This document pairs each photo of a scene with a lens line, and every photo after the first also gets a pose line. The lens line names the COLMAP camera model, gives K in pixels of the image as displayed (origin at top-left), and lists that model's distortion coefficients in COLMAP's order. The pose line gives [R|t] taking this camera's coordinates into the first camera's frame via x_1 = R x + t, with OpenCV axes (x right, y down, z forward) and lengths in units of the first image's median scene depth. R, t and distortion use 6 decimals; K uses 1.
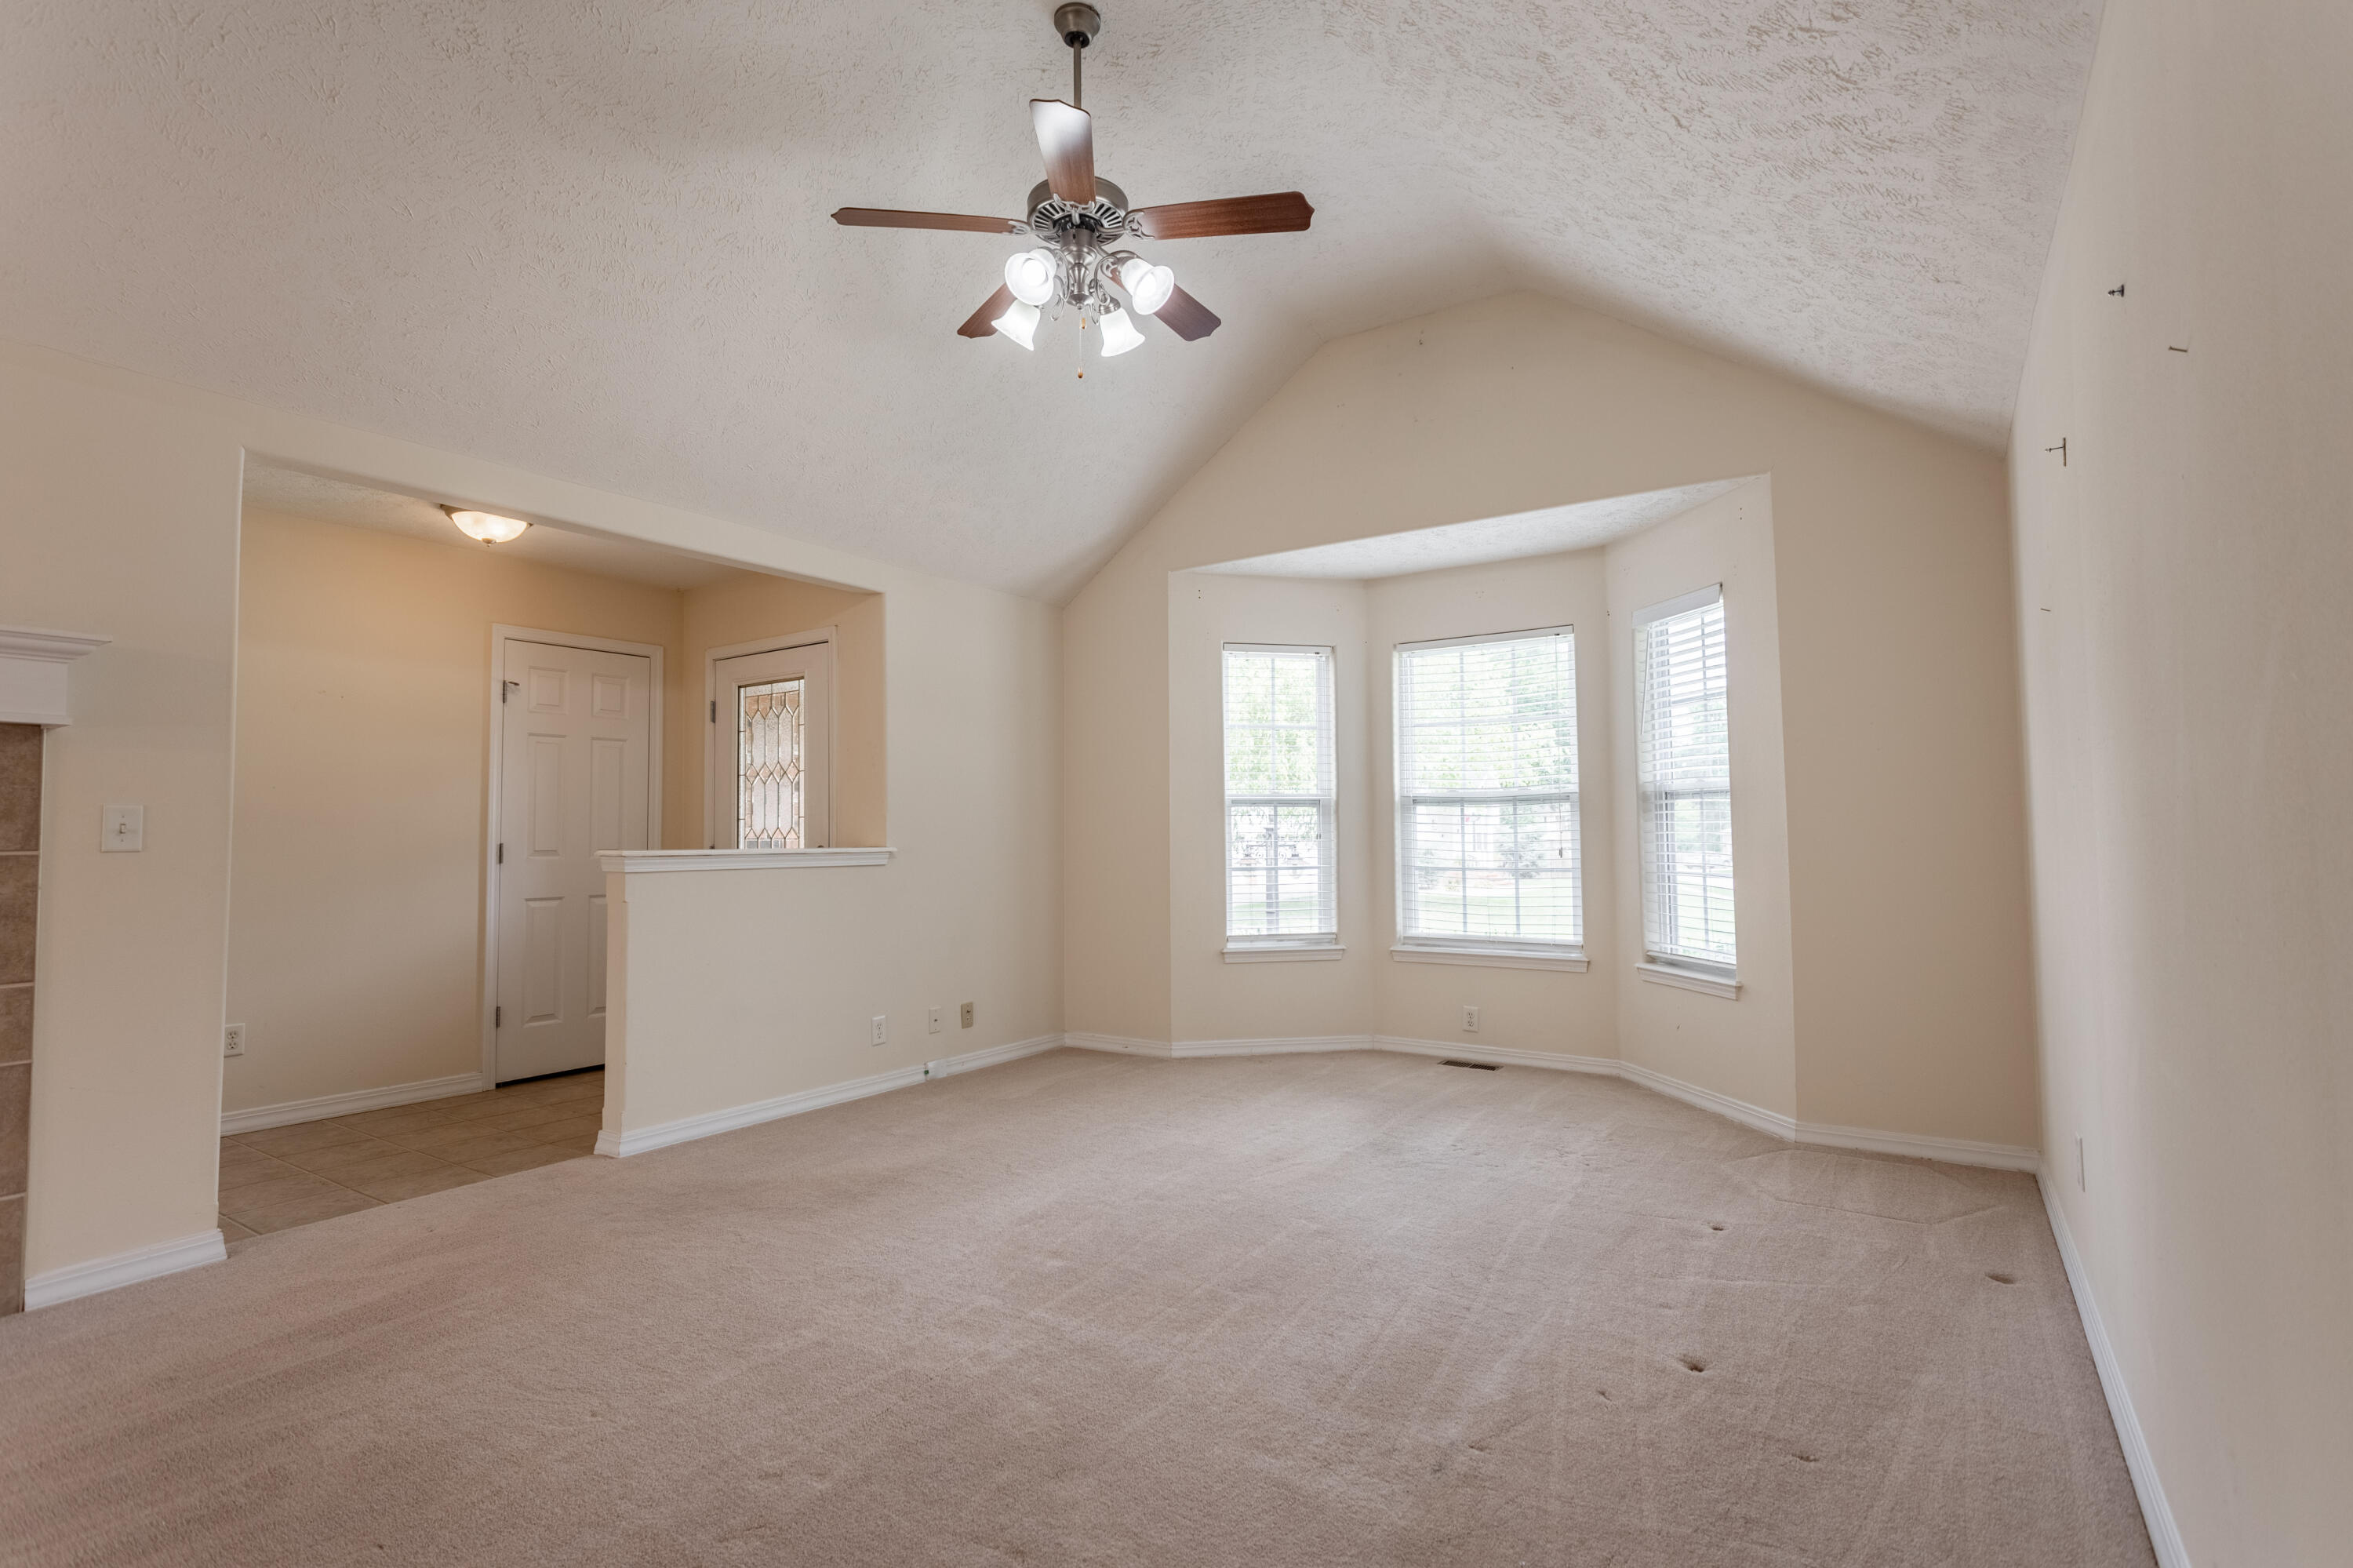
lens RADIAL K [[1110.5, 0, 1158.1], [0, 1110.5, 778.1], [0, 0, 1]] dist [-0.001038, 0.002478]
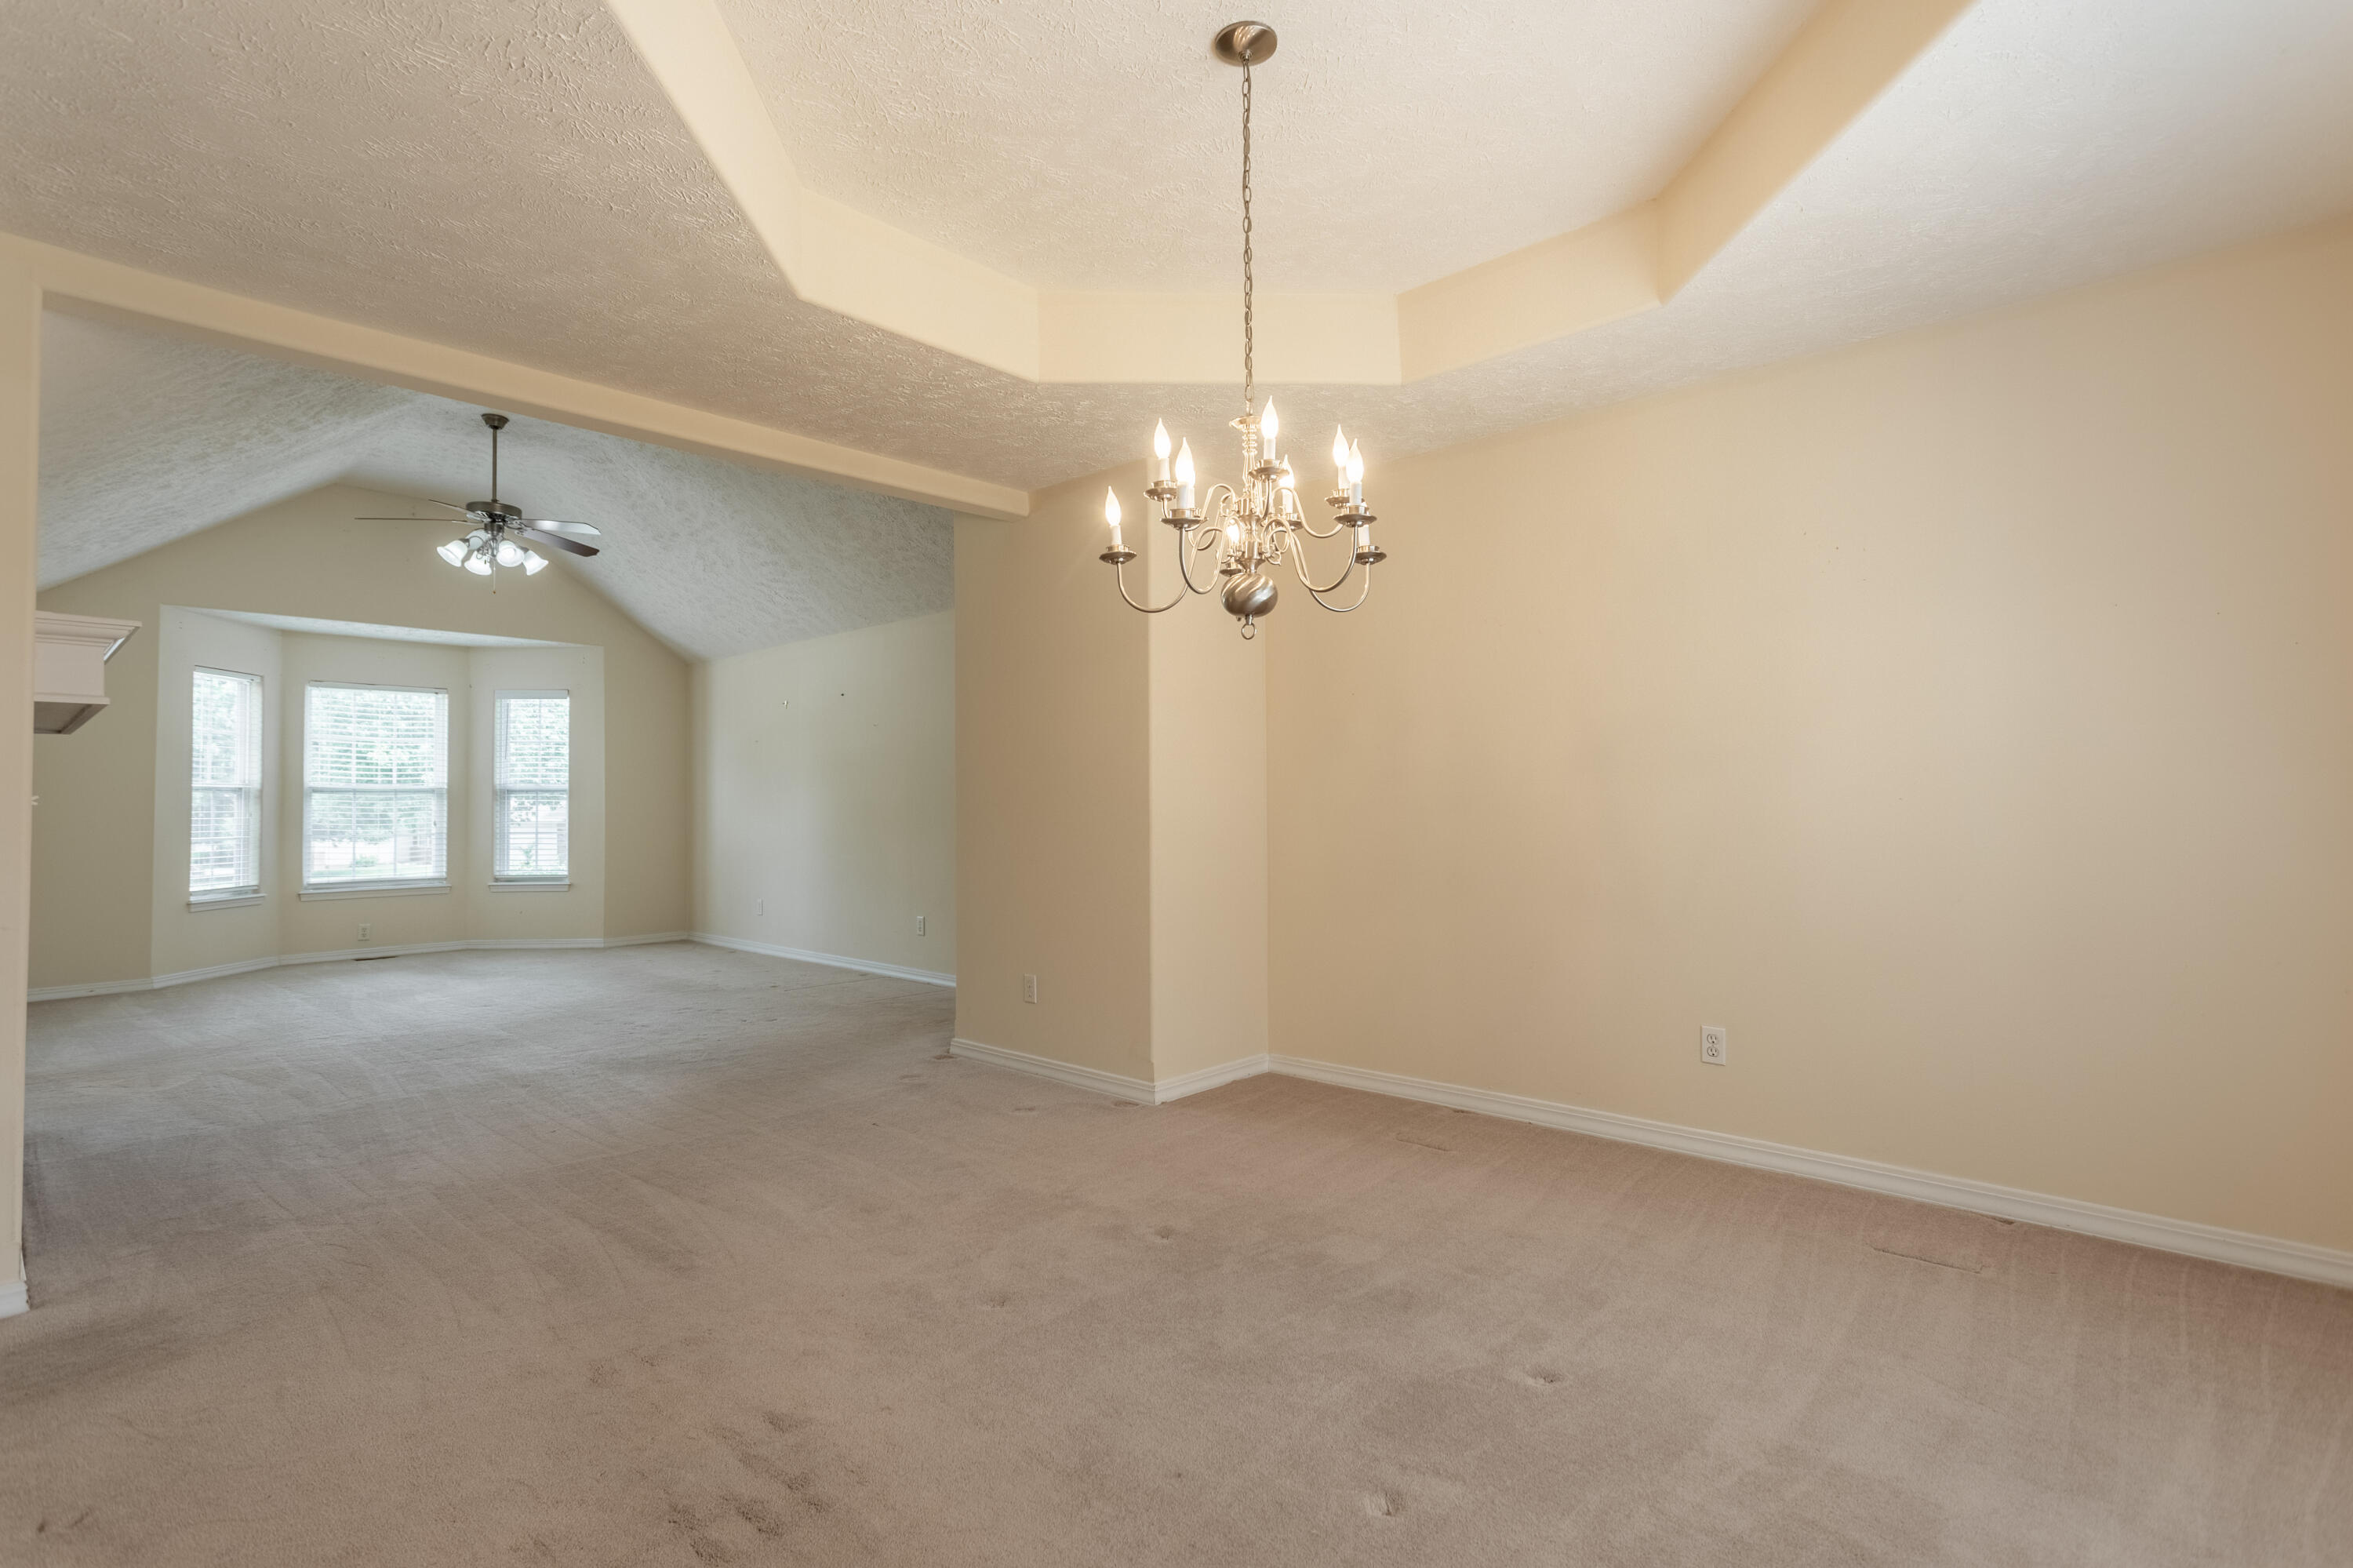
lens RADIAL K [[1110.5, 0, 1158.5], [0, 1110.5, 774.5], [0, 0, 1]] dist [-0.001038, 0.002478]
pose [[0.151659, 0.033482, 0.987866, -1.090619], [-0.040576, 0.998795, -0.027623, -0.005307], [-0.987600, -0.035894, 0.152835, -0.324975]]
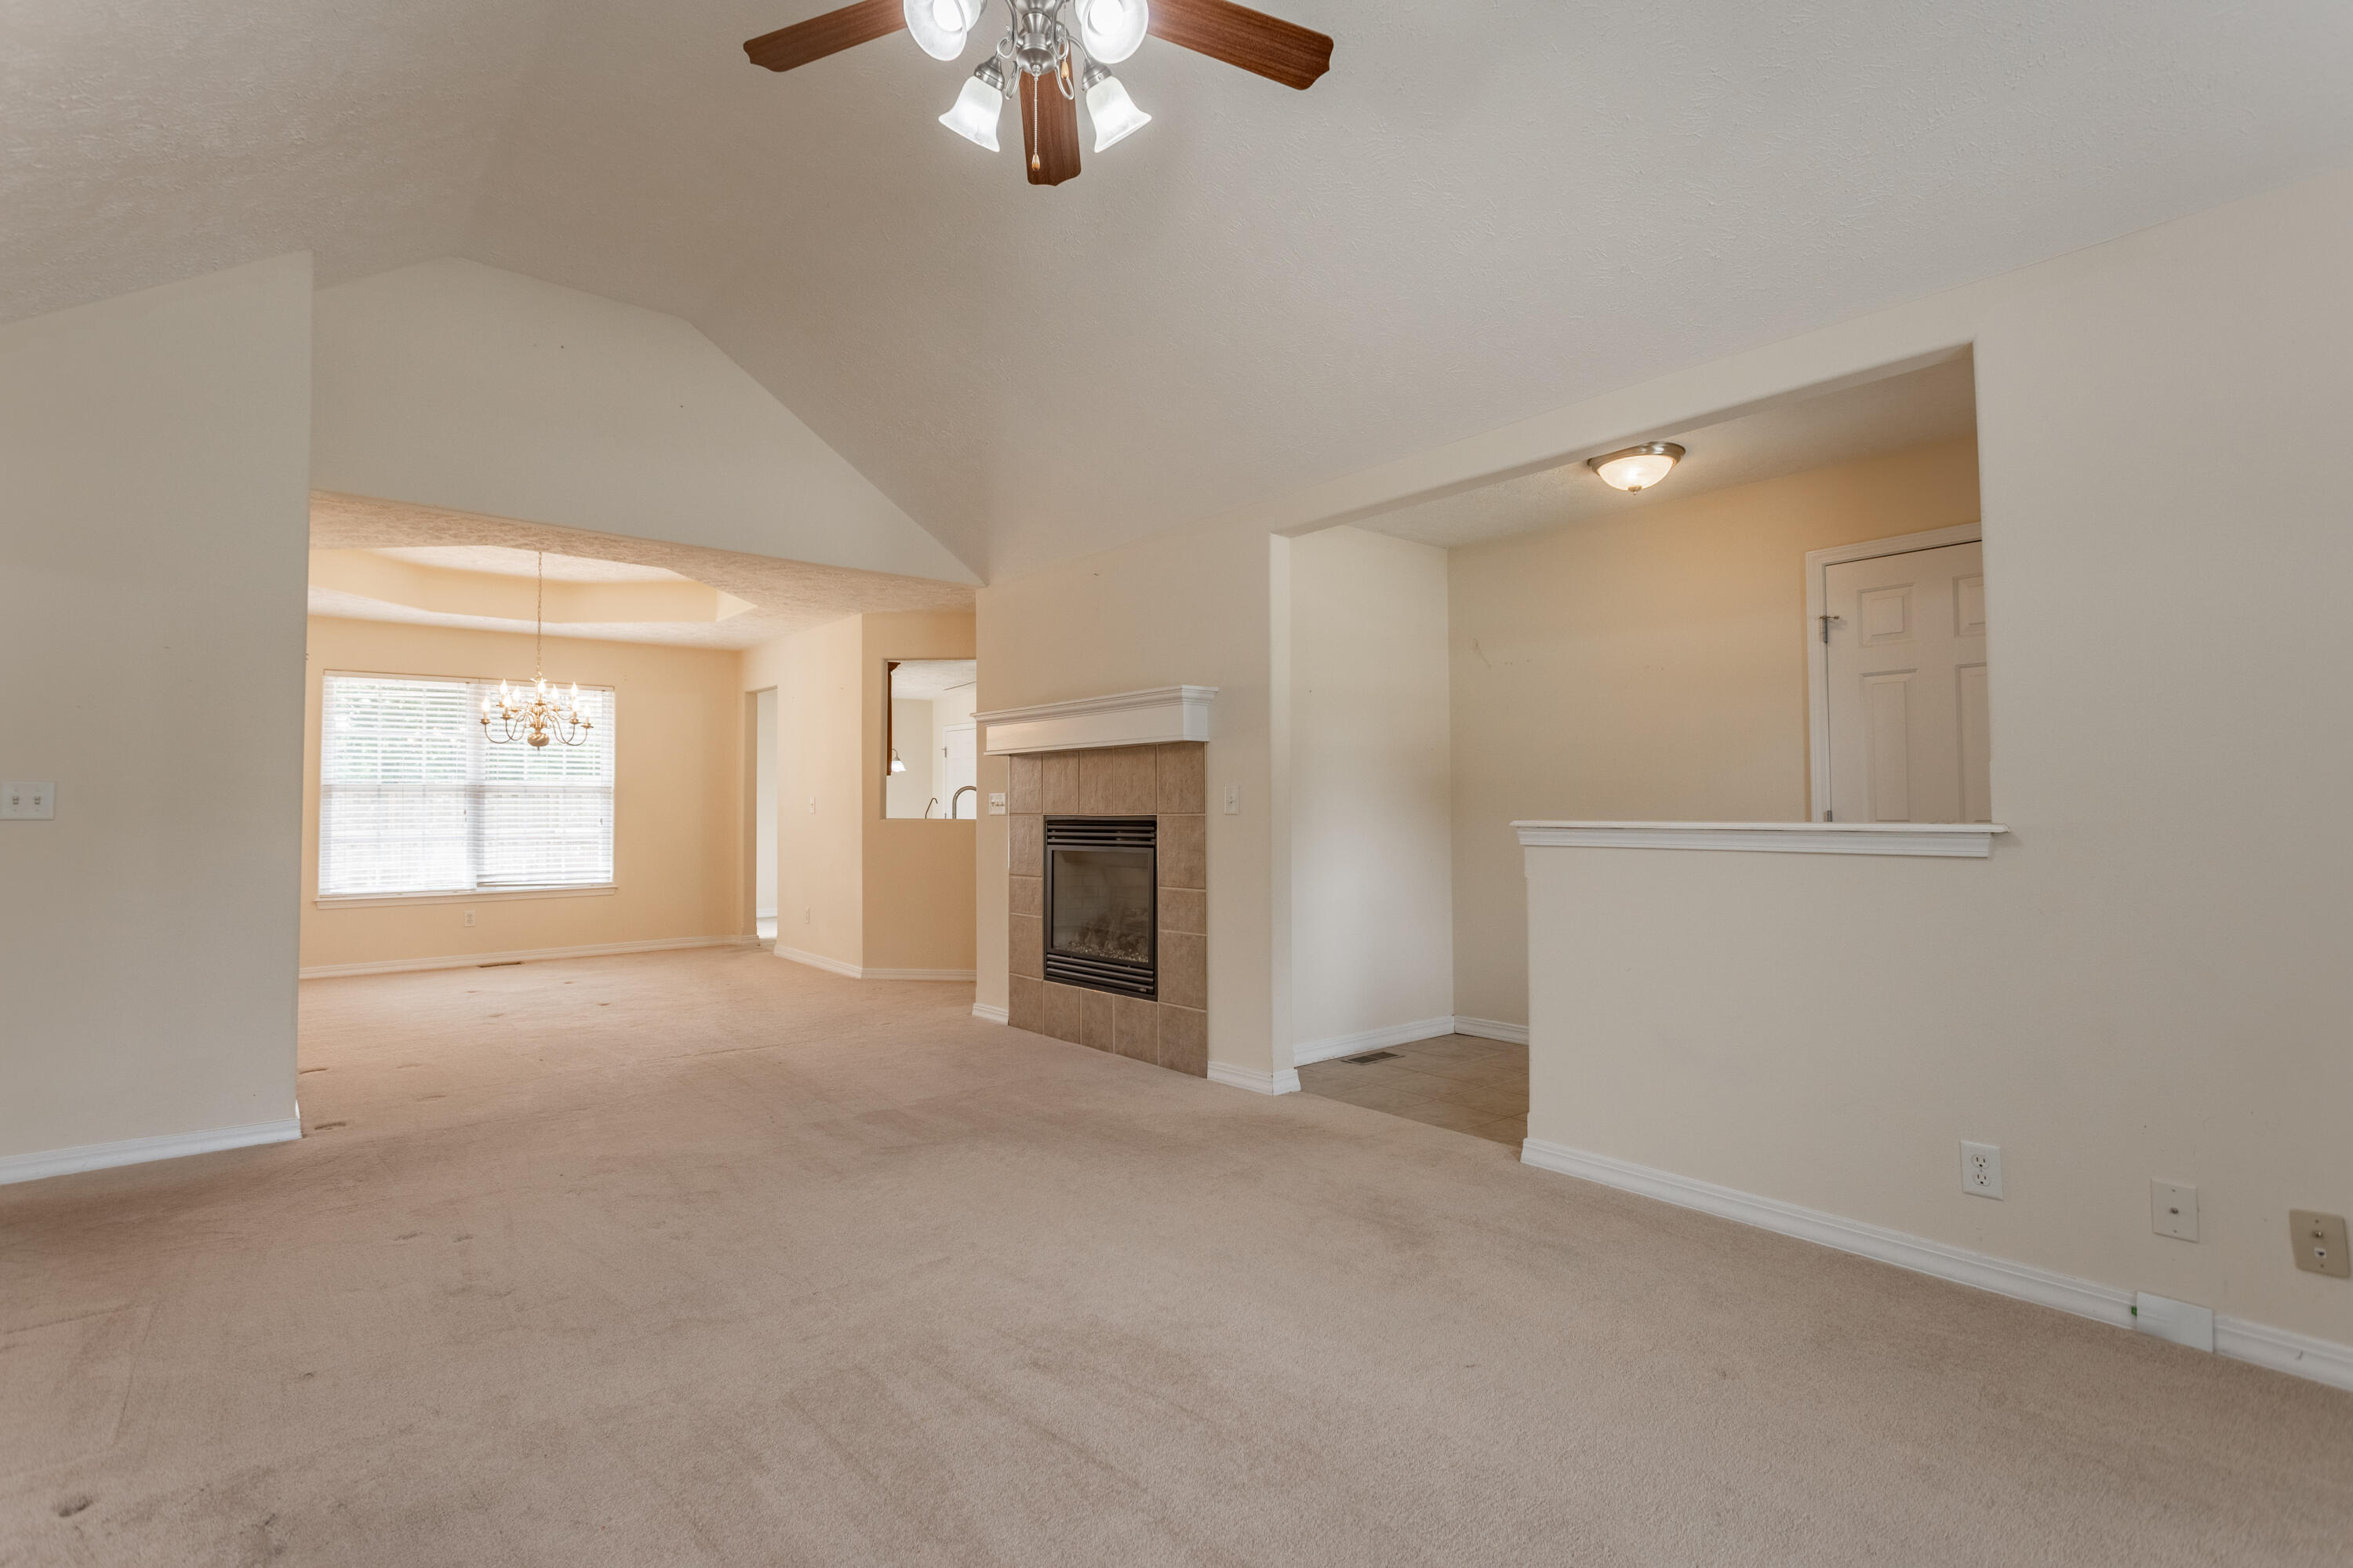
lens RADIAL K [[1110.5, 0, 1176.0], [0, 1110.5, 784.3], [0, 0, 1]] dist [-0.001038, 0.002478]
pose [[-0.257981, -0.012993, -0.966063, 0.324172], [0.055772, 0.998042, -0.028317, 0.033255], [0.964539, -0.061184, -0.256751, 0.695113]]
